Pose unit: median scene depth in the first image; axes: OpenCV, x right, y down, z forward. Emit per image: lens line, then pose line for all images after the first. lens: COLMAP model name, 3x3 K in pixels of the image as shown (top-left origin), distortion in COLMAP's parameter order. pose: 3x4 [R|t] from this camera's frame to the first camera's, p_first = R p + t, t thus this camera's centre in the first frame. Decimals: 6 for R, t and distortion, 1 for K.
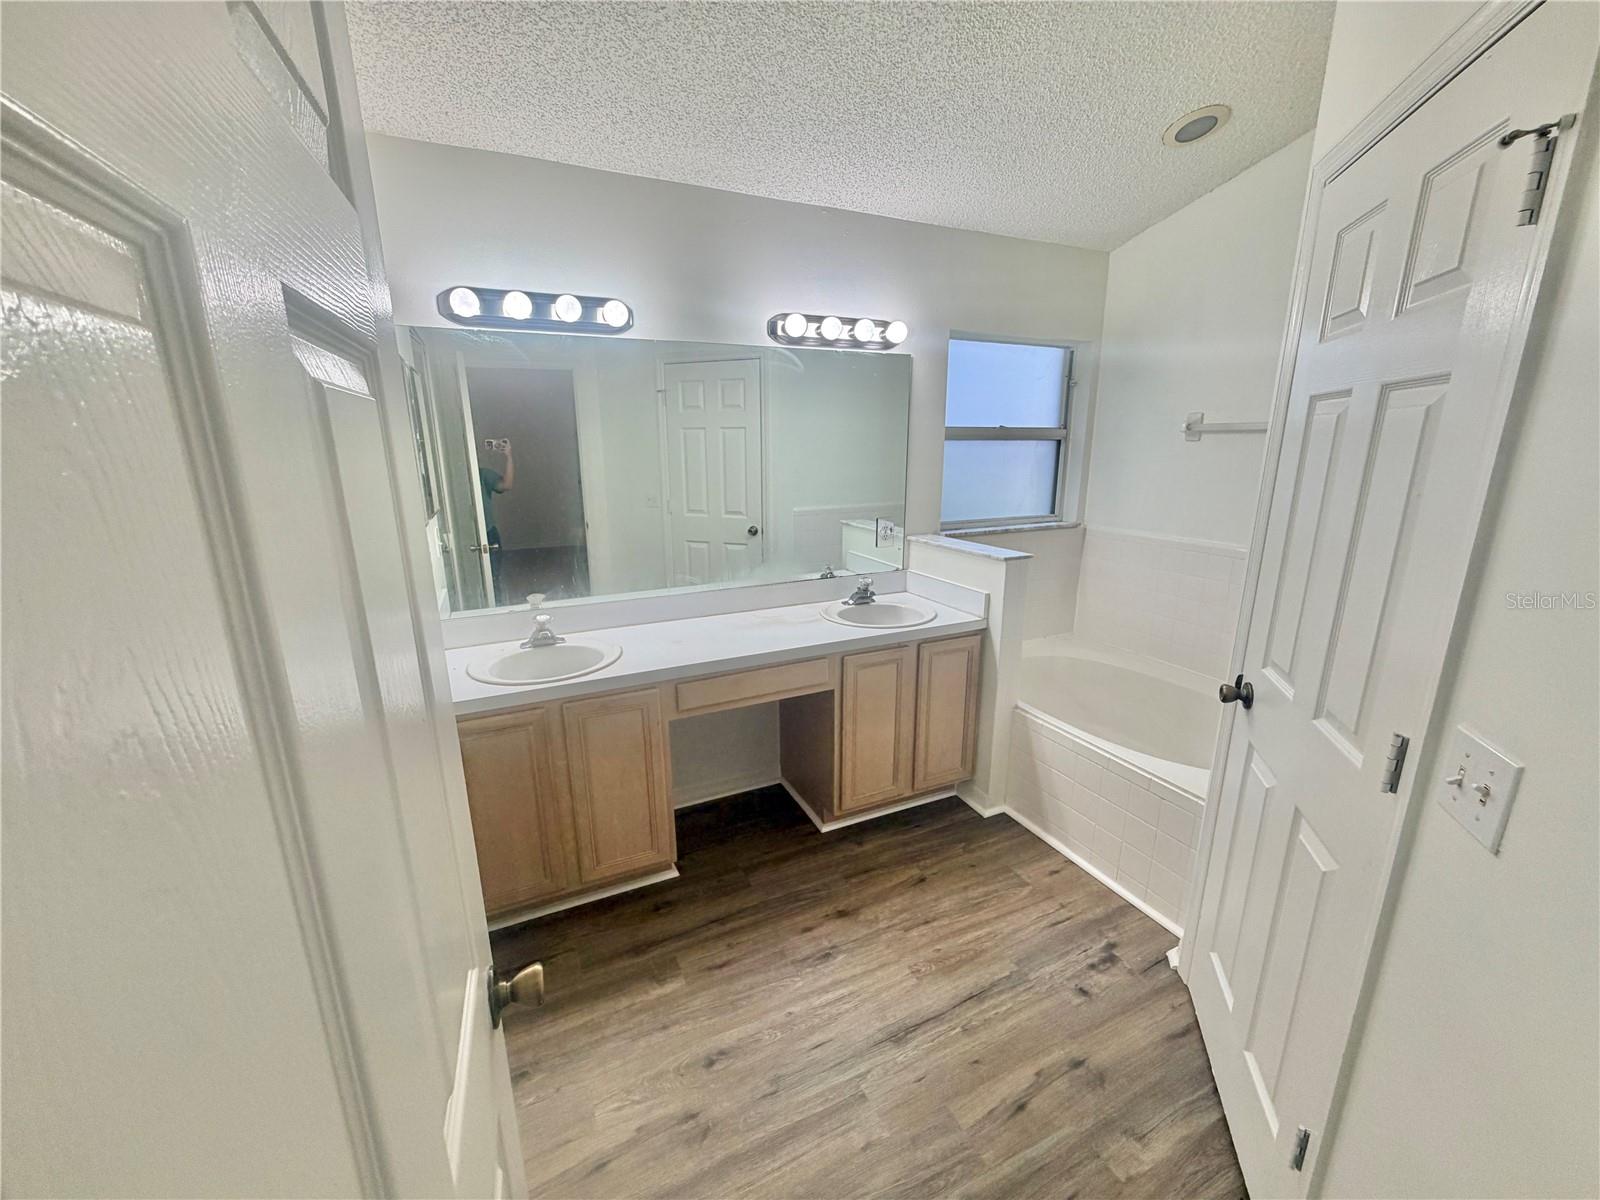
lens RADIAL K [[636.0, 0, 796.1], [0, 636.0, 601.1], [0, 0, 1]] dist [-0.003190, -0.000332]
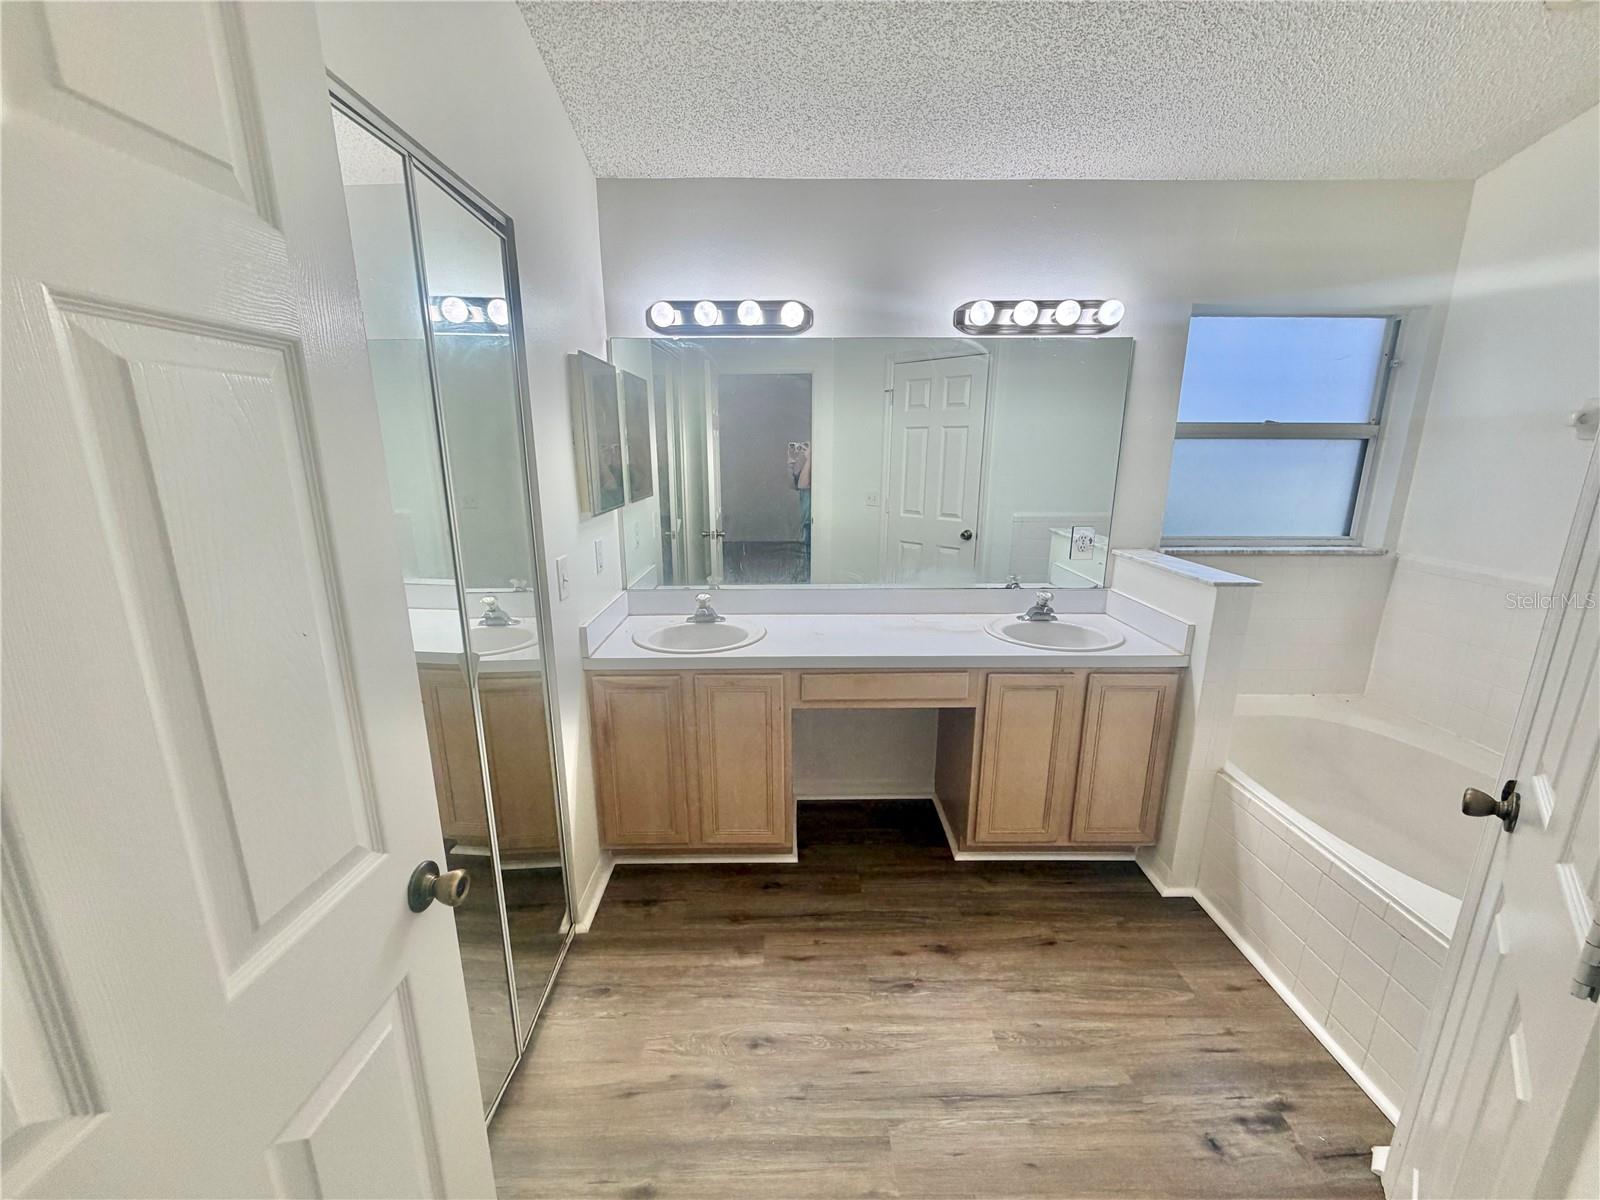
lens RADIAL K [[636.0, 0, 798.2], [0, 636.0, 601.3], [0, 0, 1]] dist [-0.003190, -0.000332]
pose [[0.907861, 0.104738, -0.405978, 0.198785], [-0.107245, 0.994093, 0.016642, -0.001258], [0.405323, 0.028430, 0.913731, 0.060579]]
